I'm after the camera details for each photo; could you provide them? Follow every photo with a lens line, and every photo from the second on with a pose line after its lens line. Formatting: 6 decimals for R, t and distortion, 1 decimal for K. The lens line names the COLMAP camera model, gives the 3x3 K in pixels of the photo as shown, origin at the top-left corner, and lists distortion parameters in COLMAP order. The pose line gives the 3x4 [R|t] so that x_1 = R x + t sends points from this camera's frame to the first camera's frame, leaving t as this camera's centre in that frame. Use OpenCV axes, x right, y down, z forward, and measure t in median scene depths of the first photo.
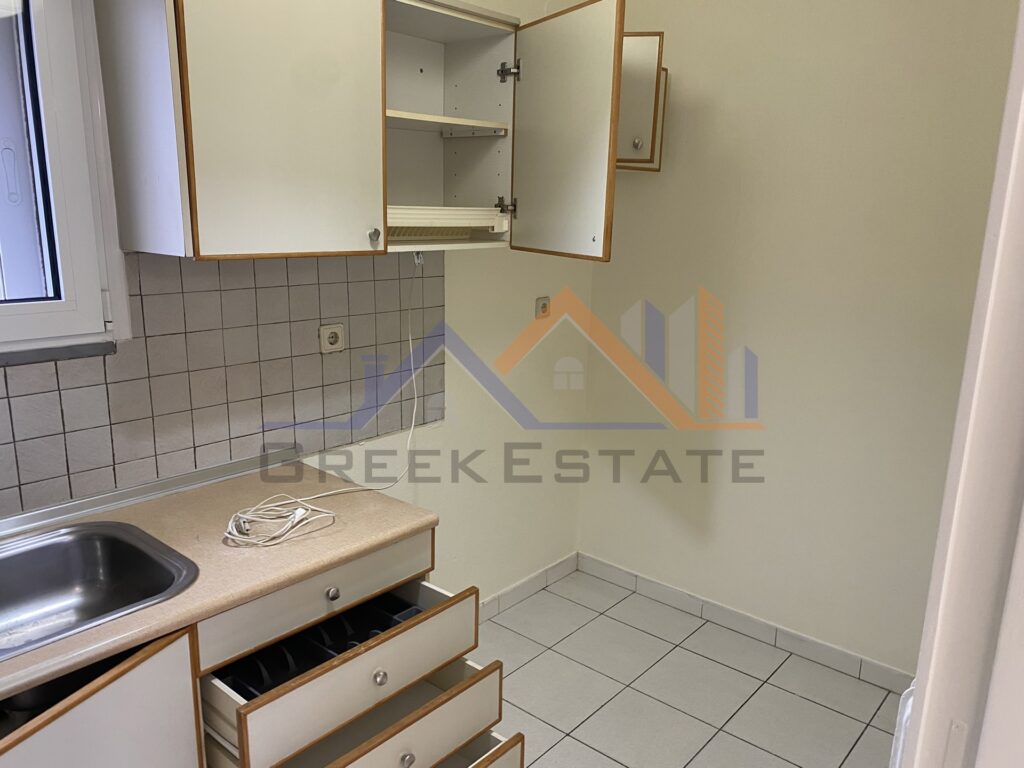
lens RADIAL K [[781.5, 0, 514.6], [0, 781.5, 386.8], [0, 0, 1]] dist [0.031420, -0.029750]
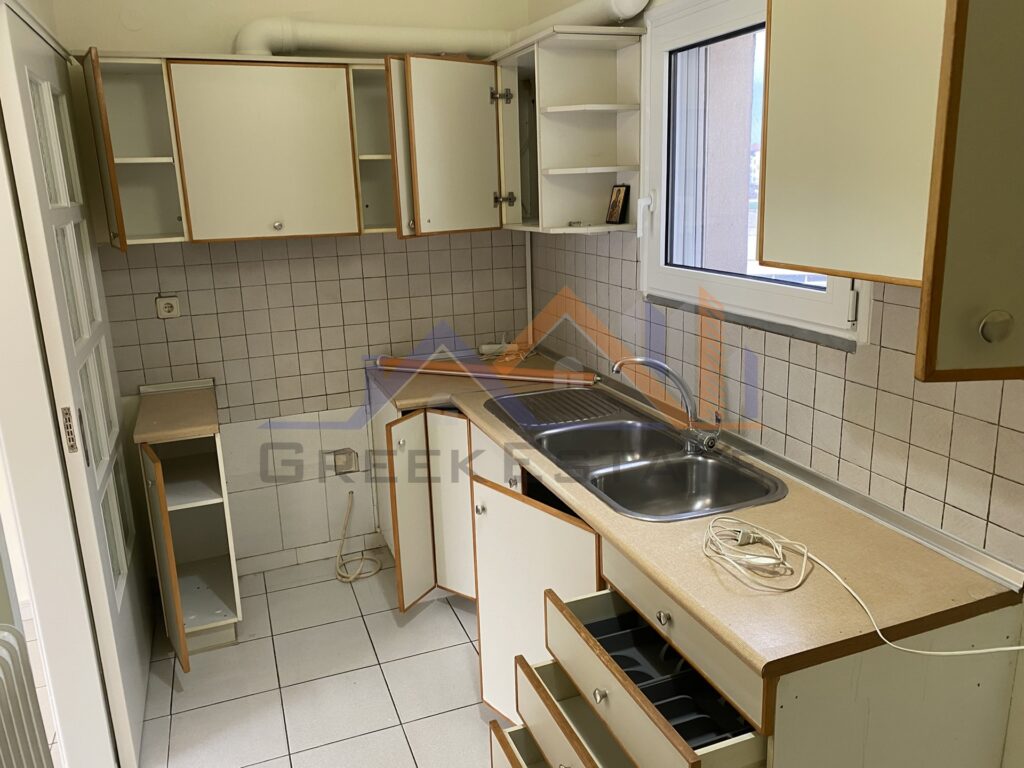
lens RADIAL K [[781.5, 0, 515.0], [0, 781.5, 381.8], [0, 0, 1]] dist [0.031420, -0.029750]
pose [[-0.472611, 0.198307, -0.858669, 0.551454], [-0.196297, 0.926186, 0.321942, -0.239929], [0.859131, 0.320708, -0.398799, 1.010407]]
